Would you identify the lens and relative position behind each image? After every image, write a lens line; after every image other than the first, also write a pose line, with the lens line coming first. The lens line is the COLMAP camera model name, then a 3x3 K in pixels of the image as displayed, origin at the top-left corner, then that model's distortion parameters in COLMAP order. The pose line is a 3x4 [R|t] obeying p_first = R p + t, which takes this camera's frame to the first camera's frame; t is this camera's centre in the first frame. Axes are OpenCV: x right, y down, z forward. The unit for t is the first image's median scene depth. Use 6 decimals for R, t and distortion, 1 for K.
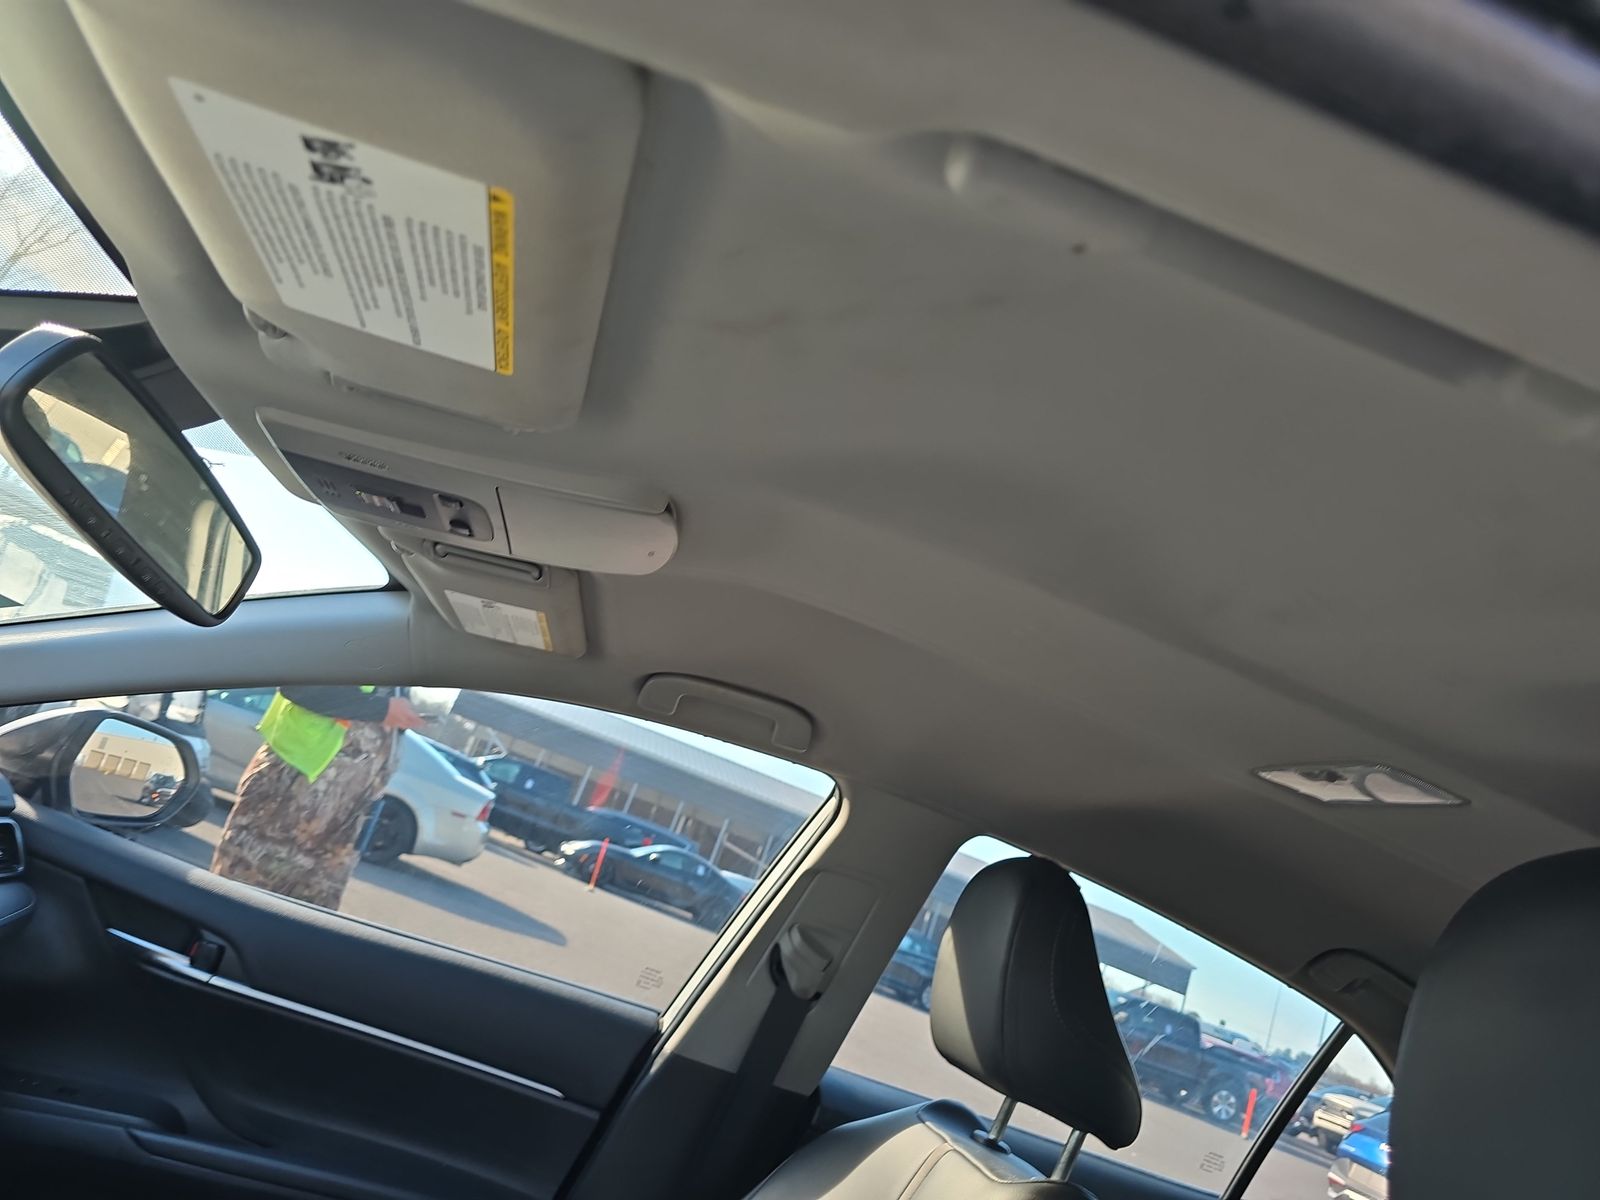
lens RADIAL K [[1150.0, 0, 795.3], [0, 1150.0, 599.3], [0, 0, 1]] dist [0.008622, -0.003774]
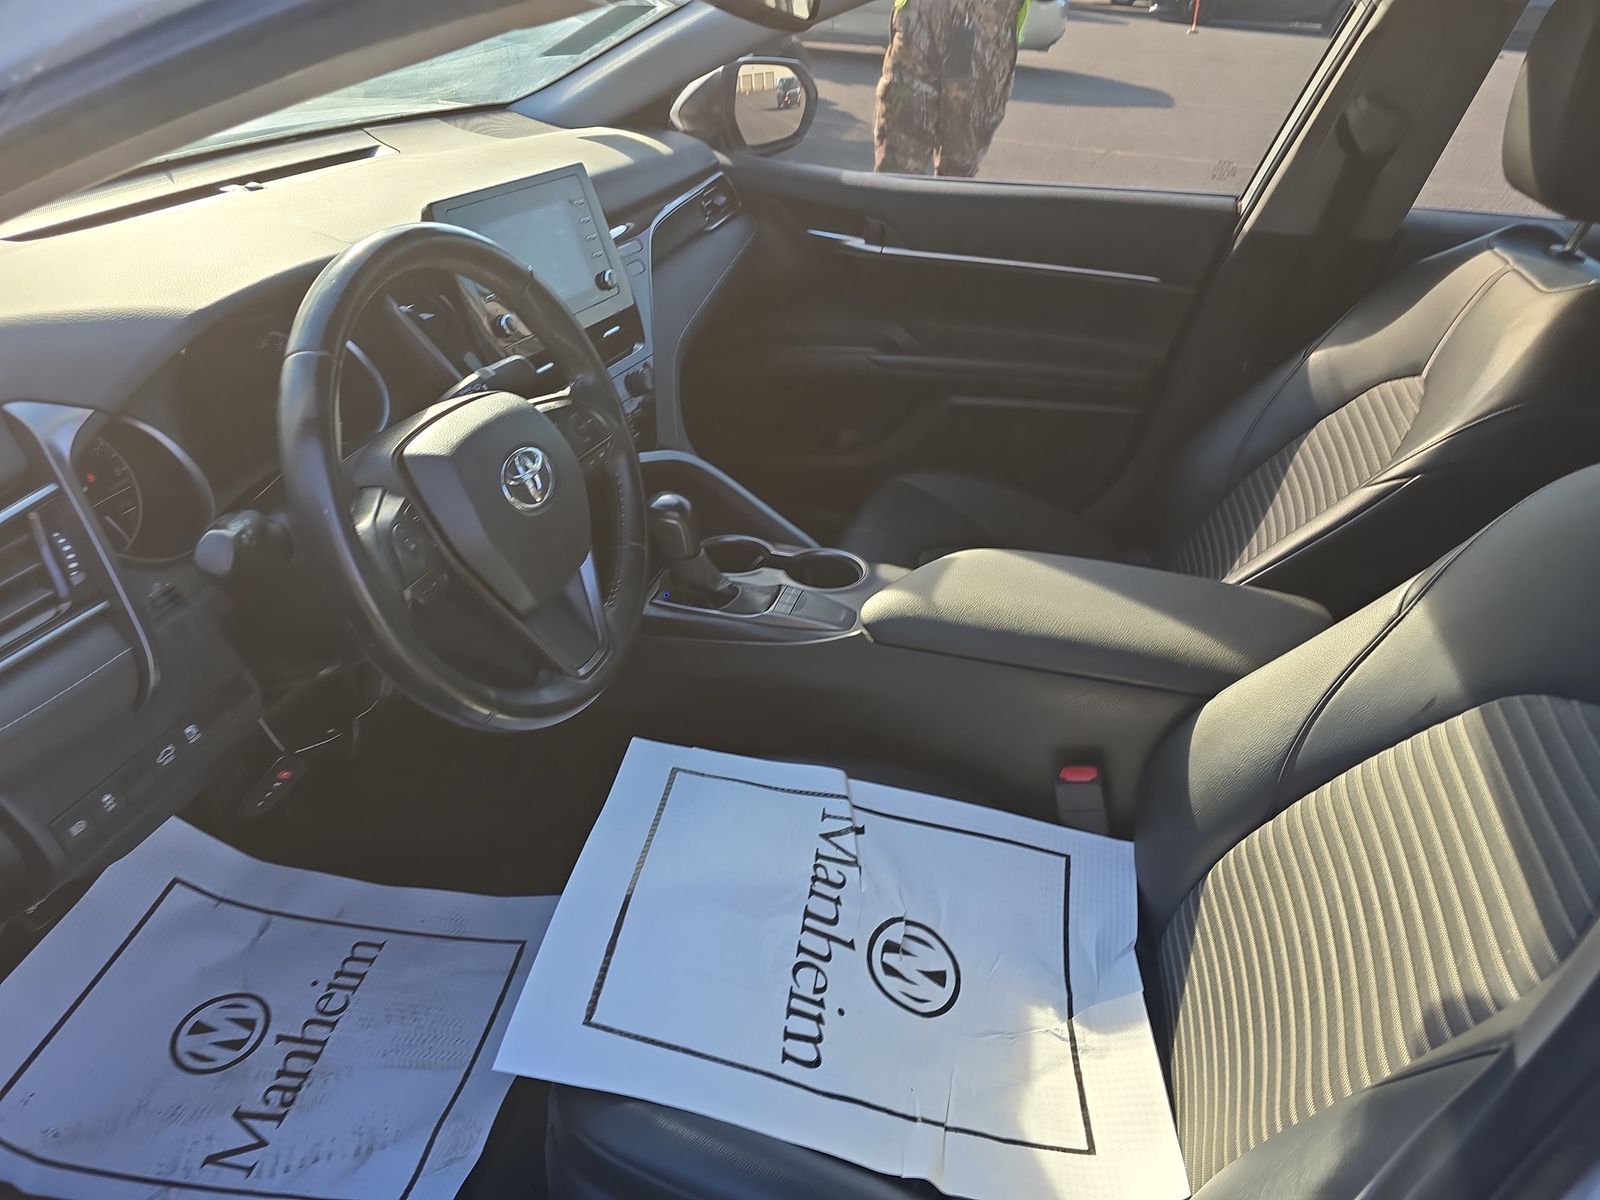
lens RADIAL K [[1150.0, 0, 798.0], [0, 1150.0, 601.9], [0, 0, 1]] dist [0.008622, -0.003774]
pose [[0.858966, -0.028970, -0.511213, 0.086428], [0.349778, 0.762339, 0.544513, -0.118899], [0.373943, -0.646529, 0.664956, -0.199370]]
